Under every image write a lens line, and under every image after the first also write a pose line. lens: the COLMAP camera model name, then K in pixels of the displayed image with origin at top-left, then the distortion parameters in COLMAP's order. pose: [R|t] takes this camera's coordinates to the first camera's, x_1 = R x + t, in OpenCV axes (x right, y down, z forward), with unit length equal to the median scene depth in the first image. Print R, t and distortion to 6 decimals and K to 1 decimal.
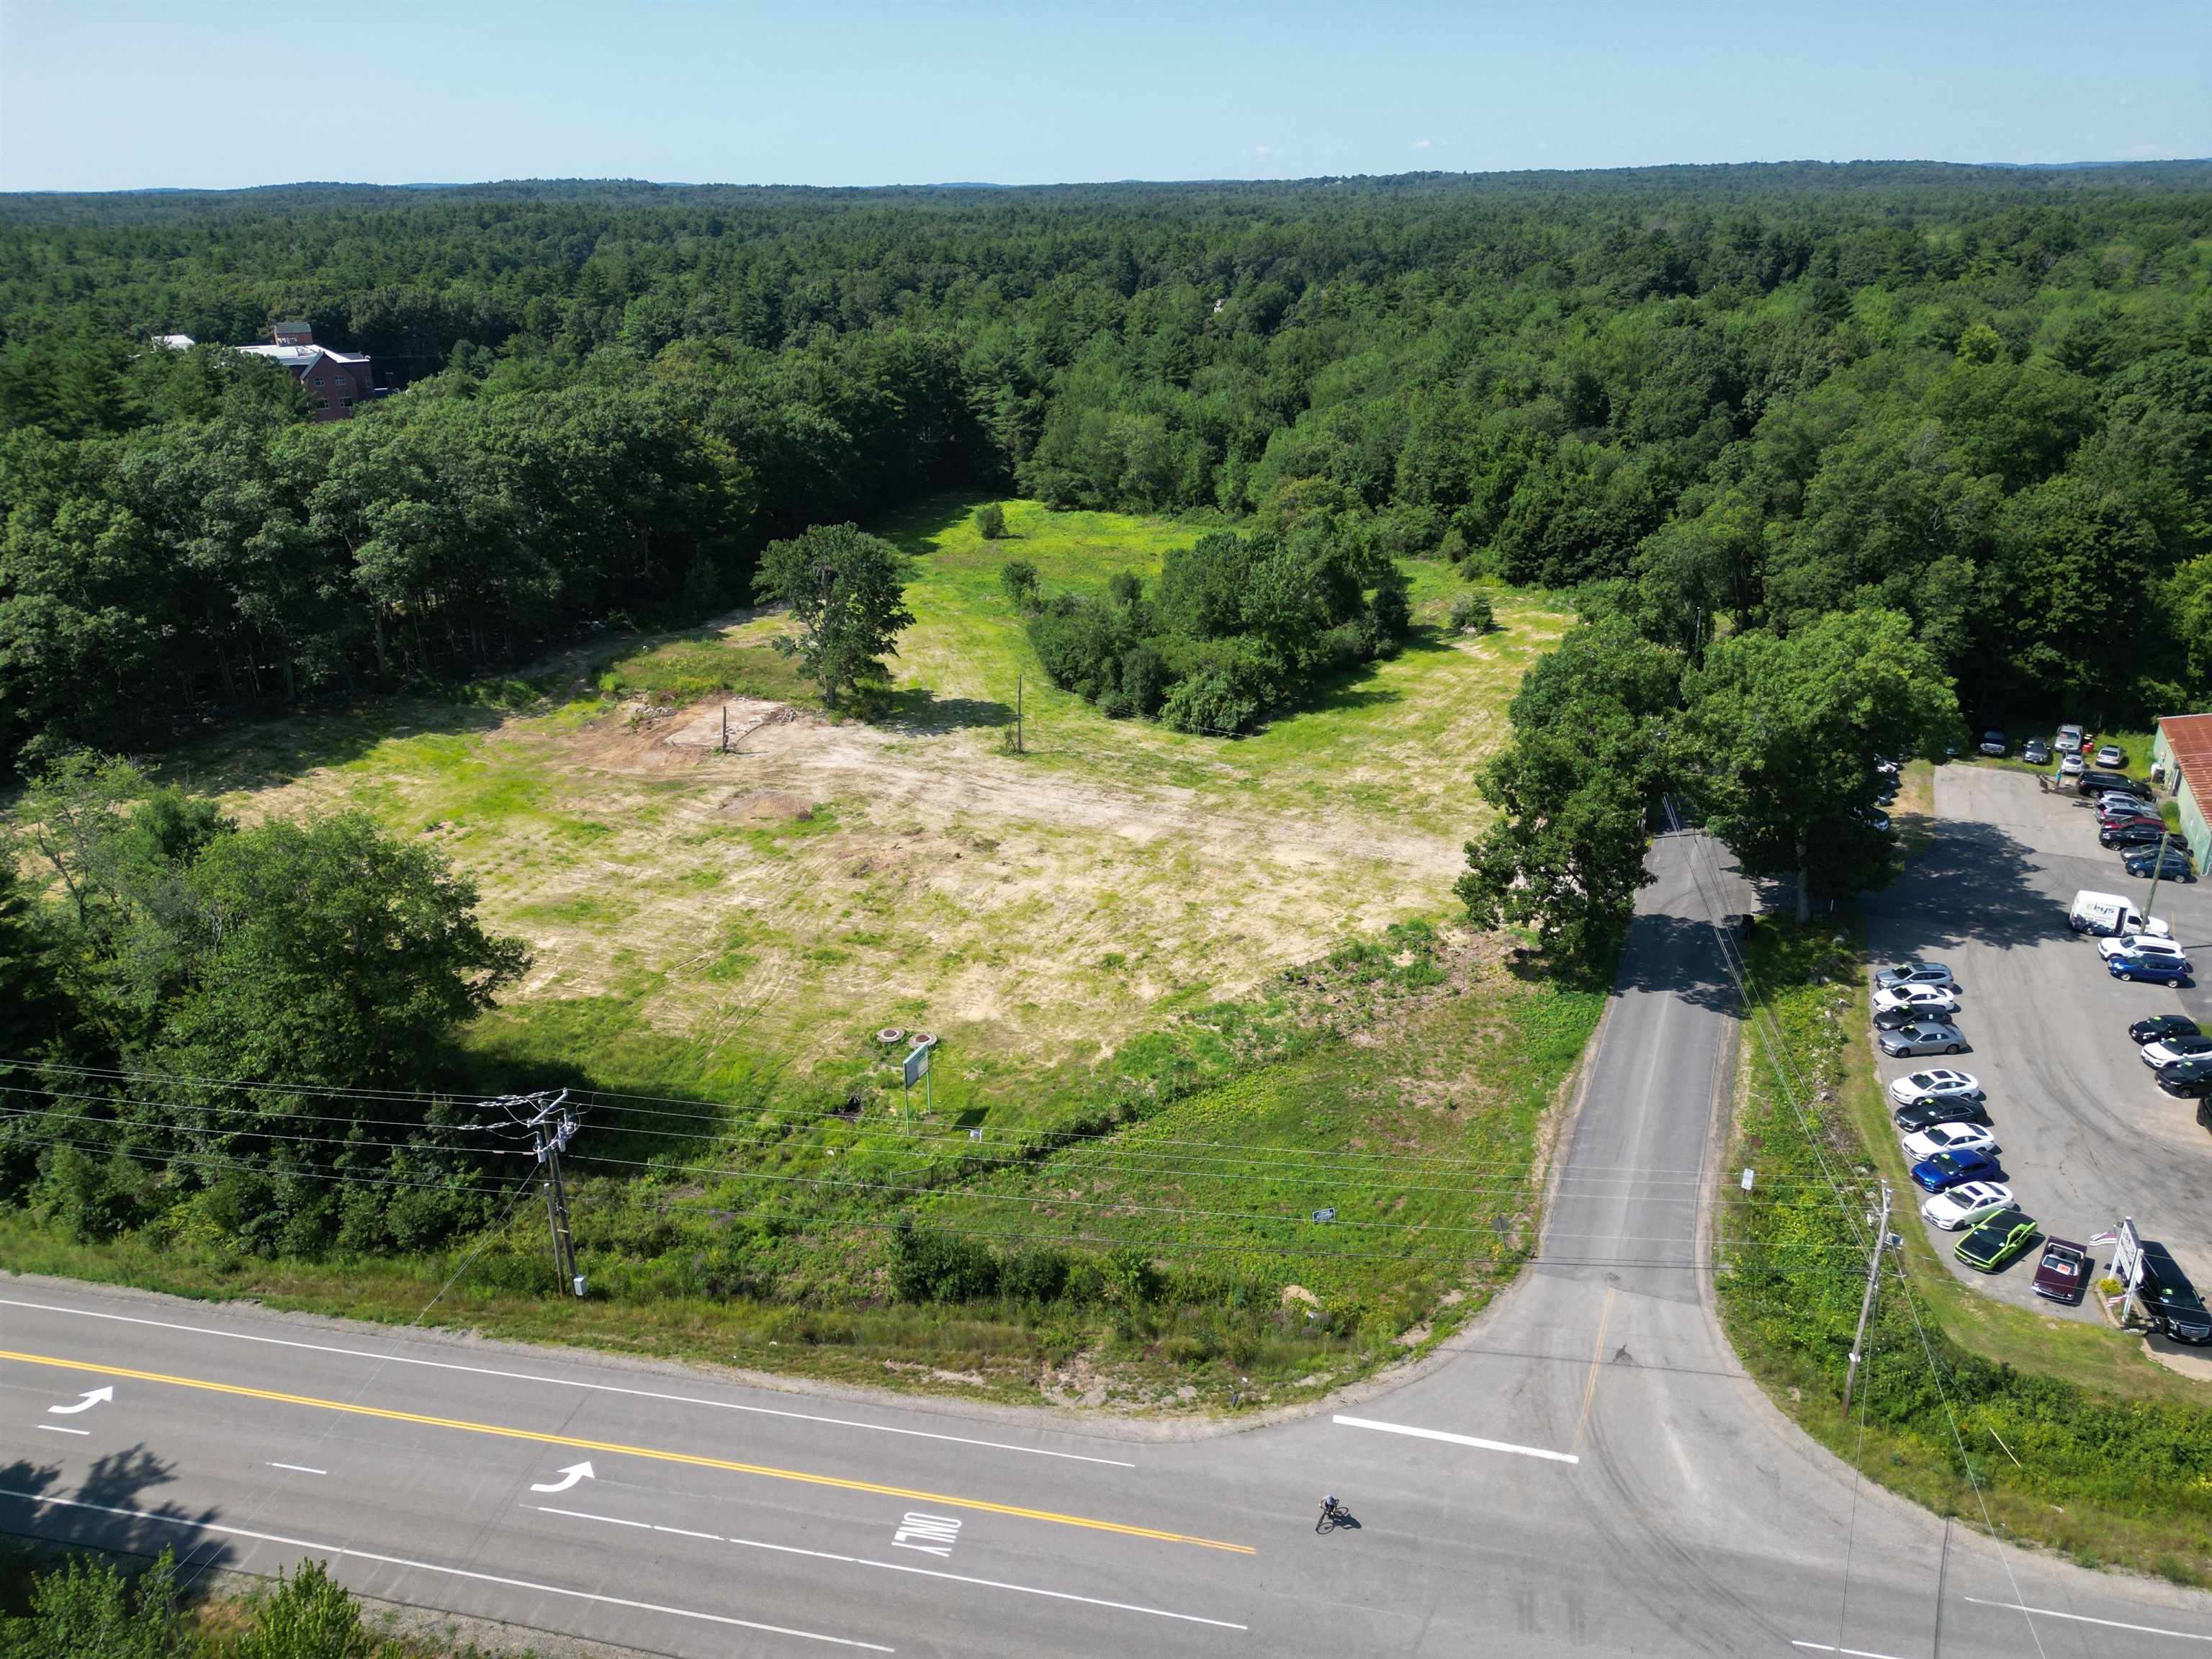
lens RADIAL K [[1568.8, 0, 1105.5], [0, 1568.8, 694.3], [0, 0, 1]] dist [0.179966, -0.202152]
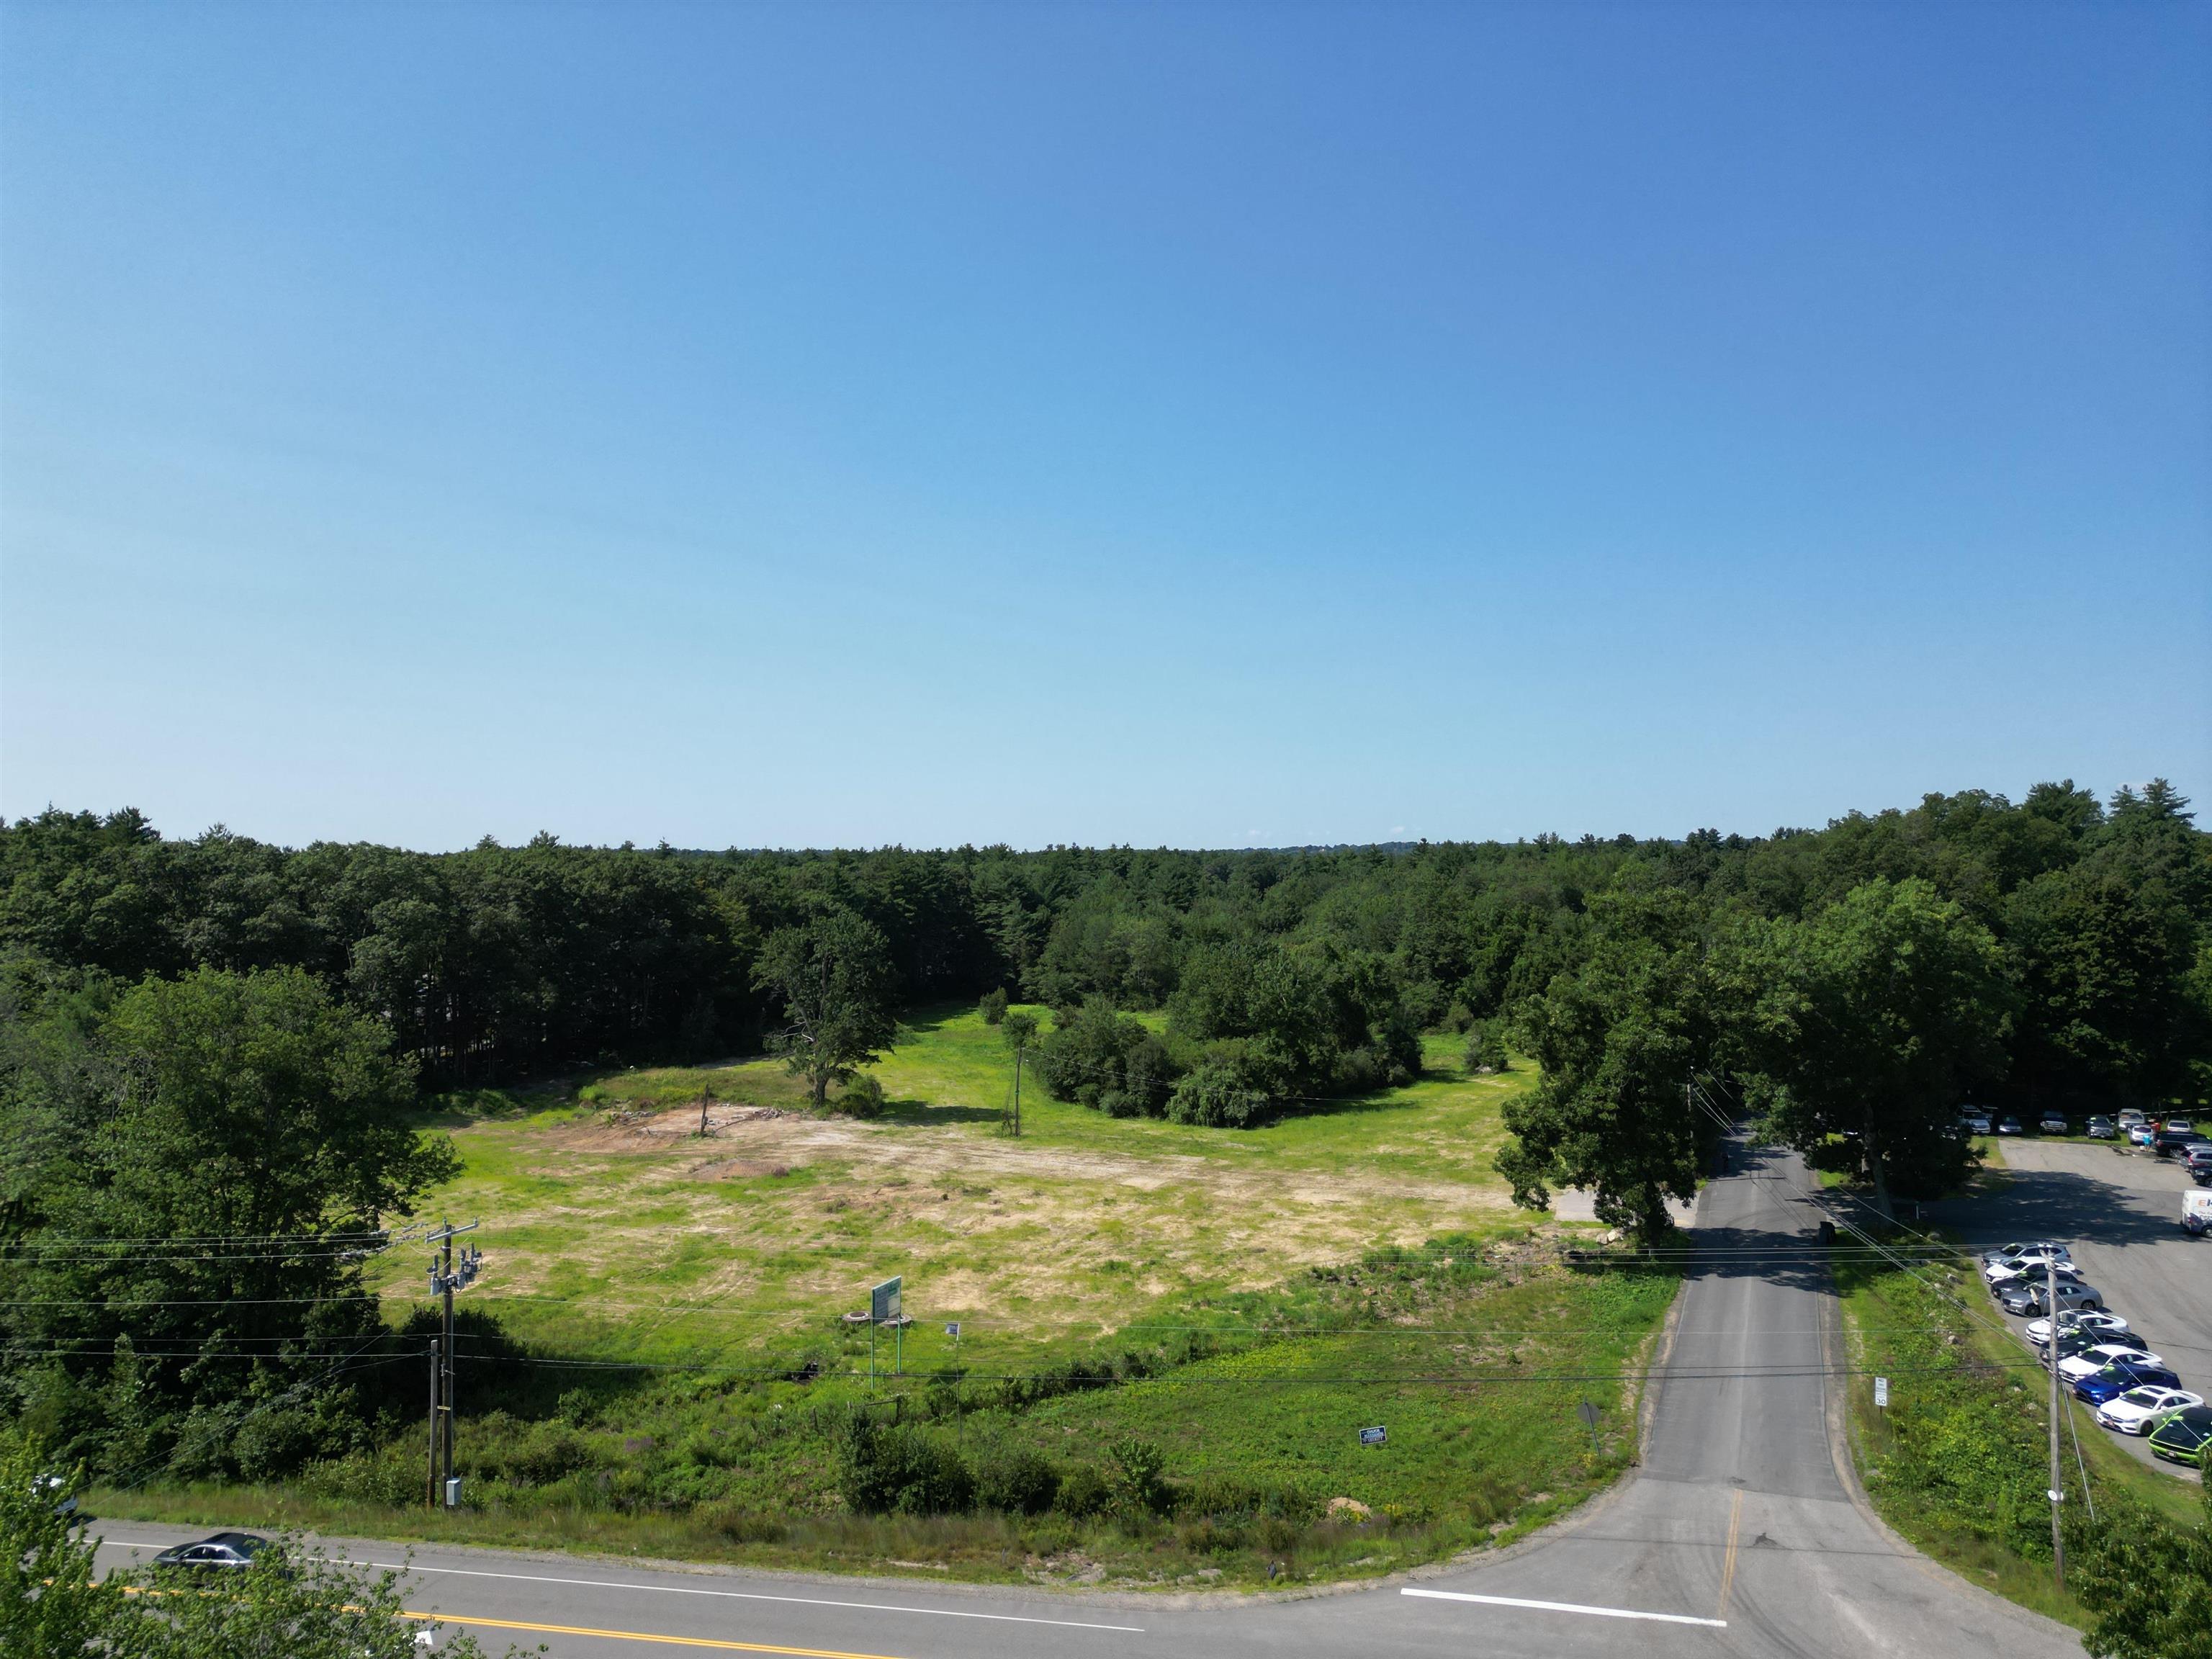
lens RADIAL K [[1511.0, 0, 1106.0], [0, 1511.0, 829.5], [0, 0, 1]] dist [0.140757, -0.127354]
pose [[0.999995, -0.000477, -0.003070, 0.001607], [-0.000720, 0.925660, -0.378357, 0.242521], [0.003022, 0.378357, 0.925655, 0.107560]]
